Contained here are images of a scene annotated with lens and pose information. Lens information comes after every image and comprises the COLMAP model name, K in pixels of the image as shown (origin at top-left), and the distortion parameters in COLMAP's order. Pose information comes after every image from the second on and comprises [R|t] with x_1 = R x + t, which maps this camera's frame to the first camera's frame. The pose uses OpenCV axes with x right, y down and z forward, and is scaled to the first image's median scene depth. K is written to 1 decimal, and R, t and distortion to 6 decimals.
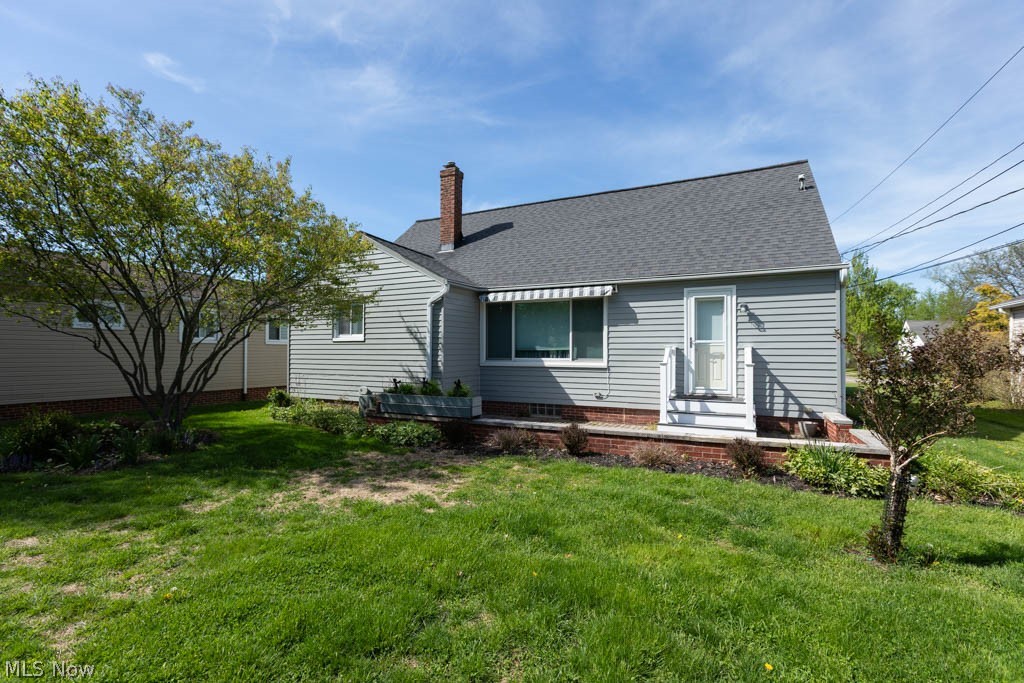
lens RADIAL K [[444.5, 0, 525.0], [0, 444.5, 343.8], [0, 0, 1]] dist [0.003553, 0.000229]
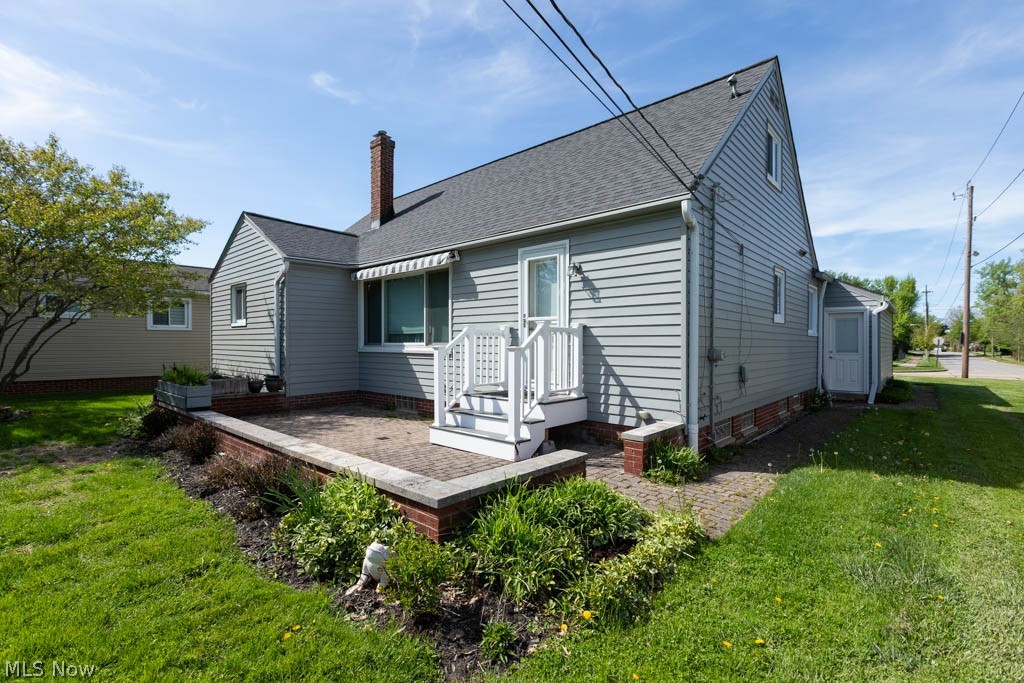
lens RADIAL K [[465.4, 0, 512.0], [0, 465.4, 341.5], [0, 0, 1]] dist [-0.000207, 0.000587]
pose [[0.954700, -0.002947, -0.297556, 0.546495], [0.008212, 0.999831, 0.016448, 0.018269], [0.297457, -0.018147, 0.954563, 0.223813]]
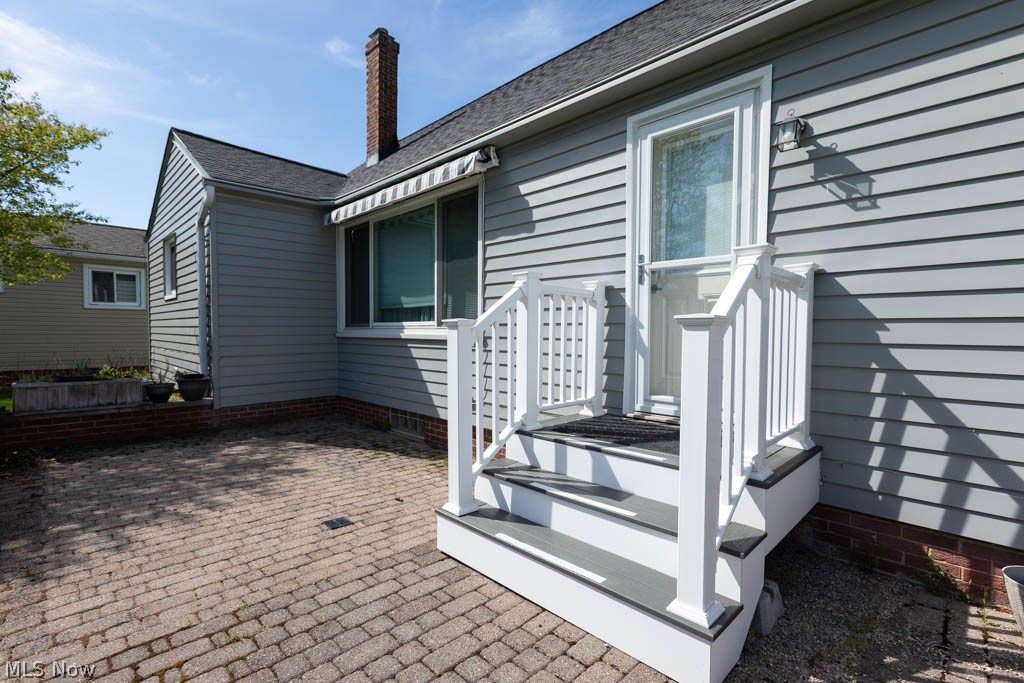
lens RADIAL K [[473.2, 0, 512.0], [0, 473.2, 341.5], [0, 0, 1]] dist [0.001249, -0.000723]
pose [[0.939372, 0.009645, -0.342765, 0.377458], [0.004367, 0.999187, 0.040083, 0.036260], [0.342872, -0.039149, 0.938566, 0.568245]]
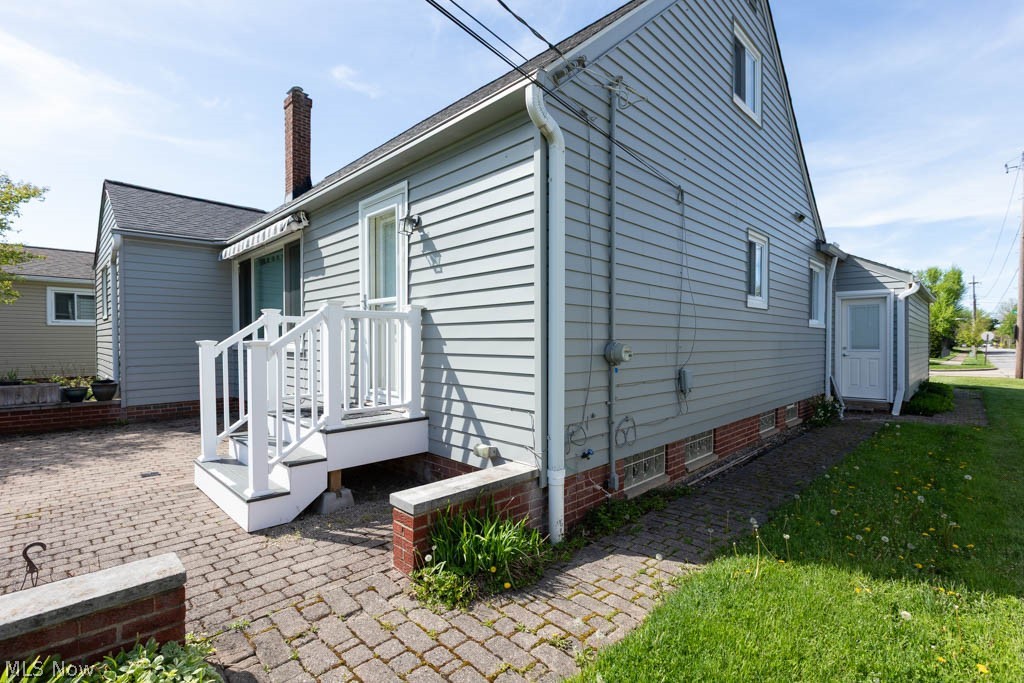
lens RADIAL K [[473.2, 0, 512.0], [0, 473.2, 341.5], [0, 0, 1]] dist [0.001249, -0.000723]
pose [[0.940058, -0.004710, -0.340981, 0.674894], [0.012741, 0.999692, 0.021315, 0.029603], [0.340775, -0.024382, 0.939828, 0.496816]]
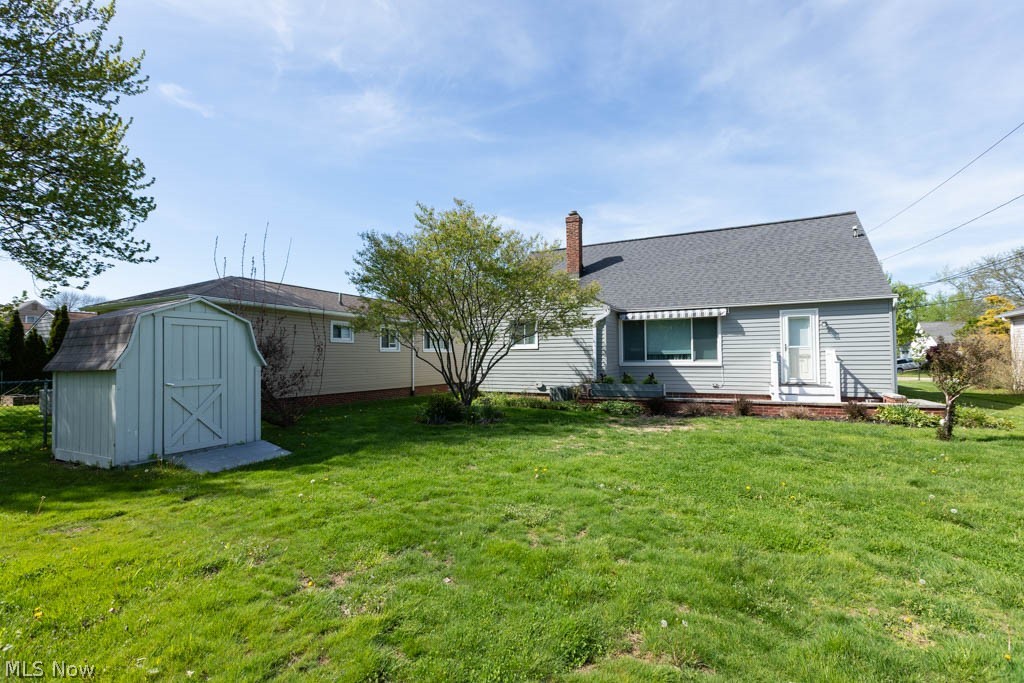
lens RADIAL K [[444.5, 0, 525.0], [0, 444.5, 343.8], [0, 0, 1]] dist [0.003553, 0.000229]
pose [[0.999854, -0.012810, -0.011344, -0.429982], [0.012692, 0.999865, -0.010447, -0.009859], [0.011476, 0.010302, 0.999881, -0.432996]]
